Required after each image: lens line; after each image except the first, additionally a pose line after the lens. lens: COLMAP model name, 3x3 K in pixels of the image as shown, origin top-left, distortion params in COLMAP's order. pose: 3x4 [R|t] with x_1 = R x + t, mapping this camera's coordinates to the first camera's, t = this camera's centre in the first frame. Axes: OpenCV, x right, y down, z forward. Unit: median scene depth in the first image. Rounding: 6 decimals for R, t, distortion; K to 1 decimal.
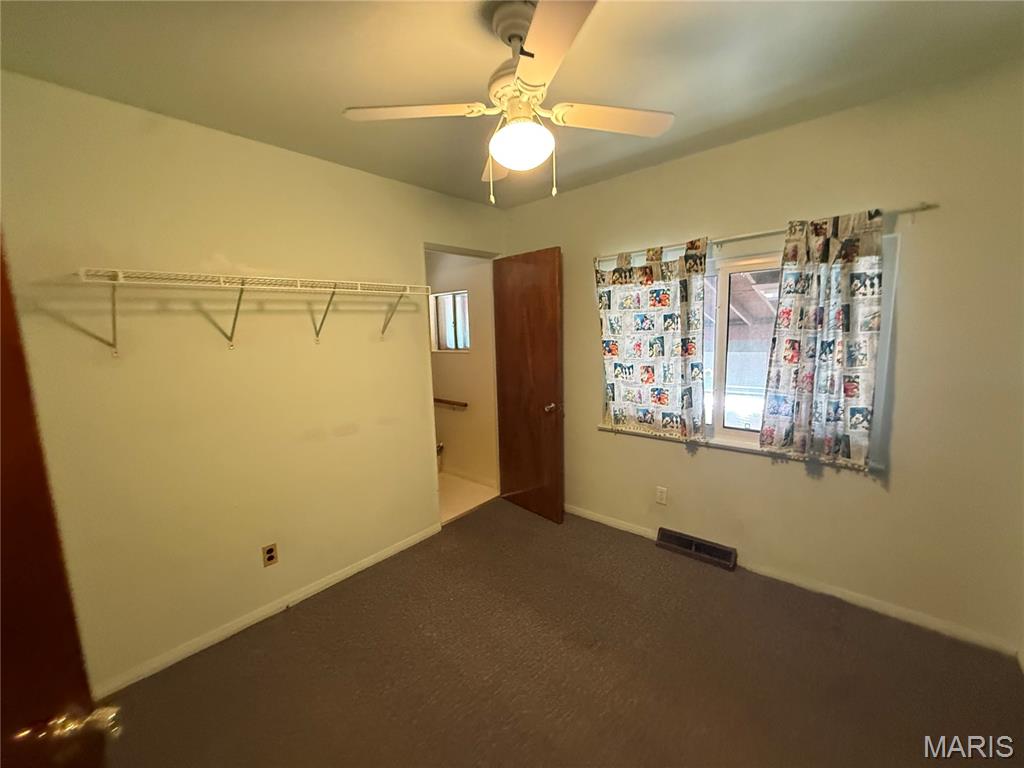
lens RADIAL K [[412.3, 0, 507.8], [0, 412.3, 385.9], [0, 0, 1]] dist [0.001293, 0.000161]
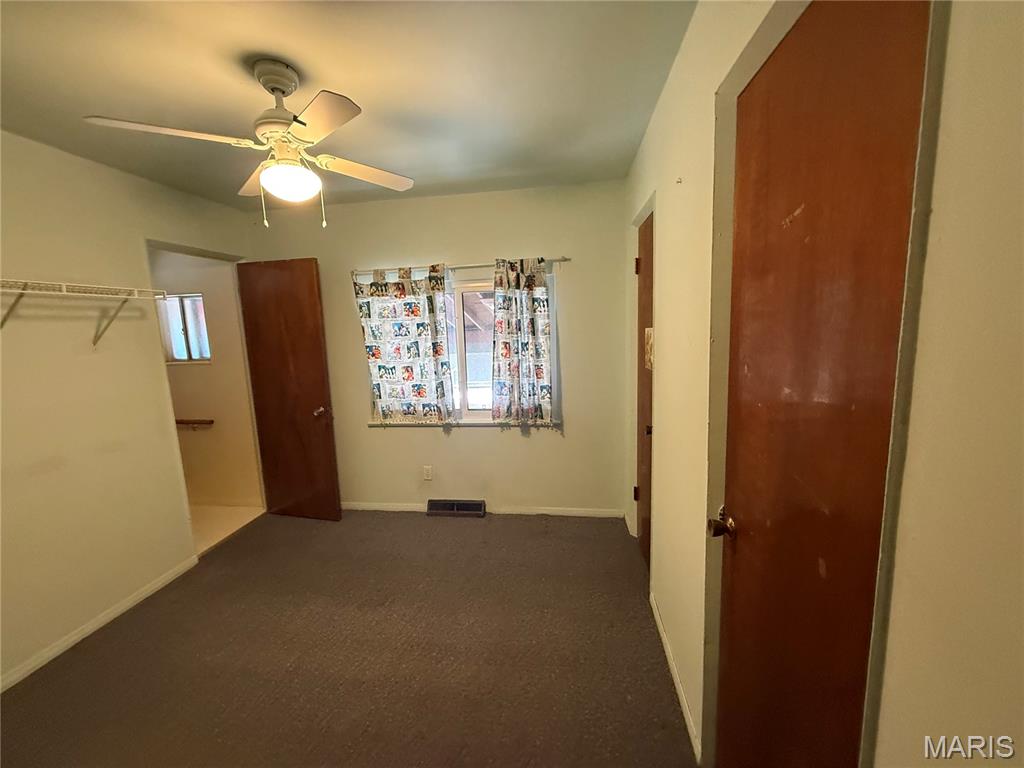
lens RADIAL K [[412.3, 0, 507.8], [0, 412.3, 385.9], [0, 0, 1]] dist [0.001293, 0.000161]
pose [[0.836099, -0.078101, 0.542990, -0.071058], [0.084756, 0.996320, 0.012799, 0.018248], [-0.541992, 0.035320, 0.839641, -0.159426]]
